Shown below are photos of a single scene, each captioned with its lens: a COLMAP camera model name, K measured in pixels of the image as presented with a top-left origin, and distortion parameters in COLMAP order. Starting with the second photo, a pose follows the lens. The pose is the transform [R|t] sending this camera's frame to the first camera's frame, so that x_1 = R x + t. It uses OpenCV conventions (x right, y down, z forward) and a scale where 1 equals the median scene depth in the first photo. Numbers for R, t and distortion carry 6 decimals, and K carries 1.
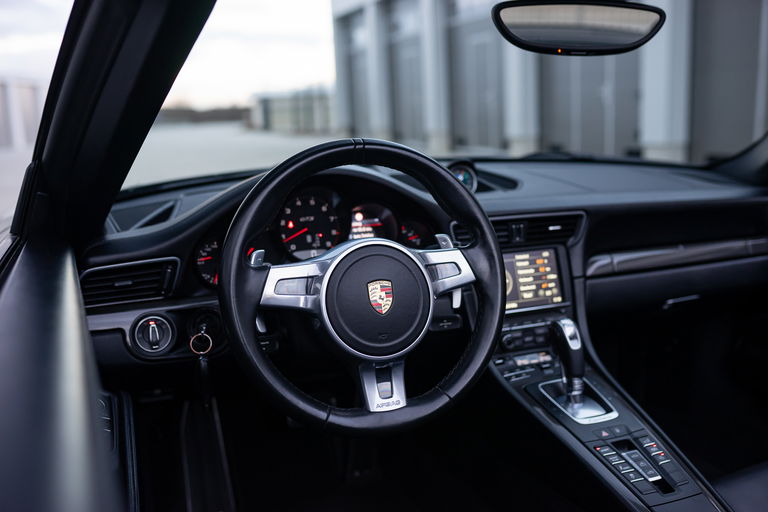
lens RADIAL K [[777.7, 0, 381.2], [0, 777.7, 256.6], [0, 0, 1]] dist [-0.024488, 0.000000]
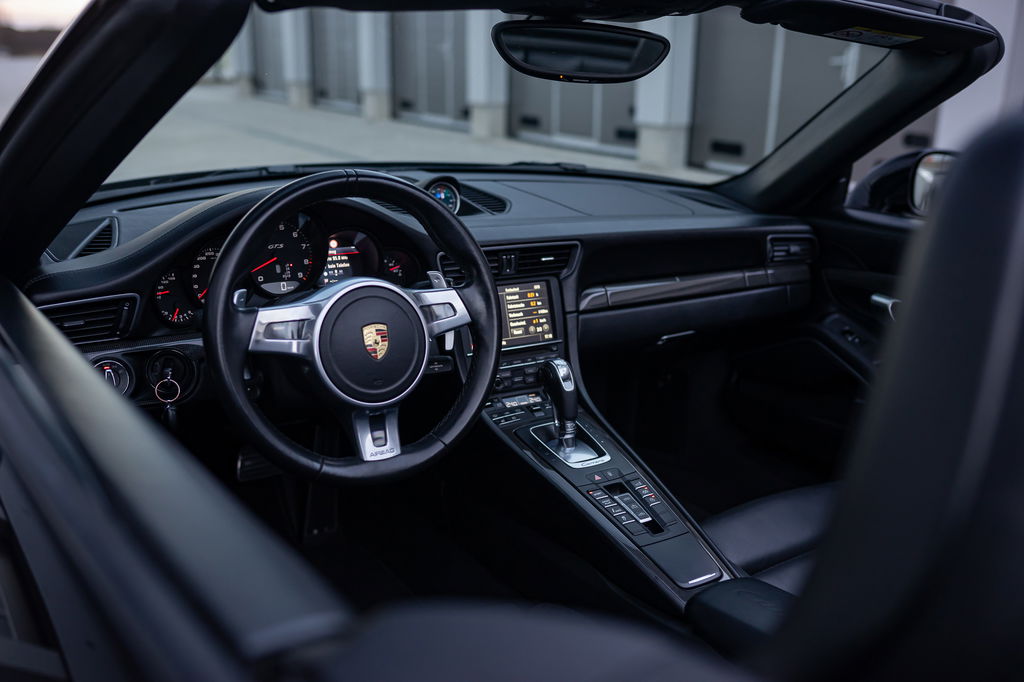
lens RADIAL K [[1037.0, 0, 513.3], [0, 1037.0, 342.4], [0, 0, 1]] dist [-0.024488, 0.000000]
pose [[0.977523, -0.000728, 0.210827, -0.085284], [-0.017243, 0.996368, 0.083386, -0.045466], [-0.210122, -0.085147, 0.973960, -0.221956]]
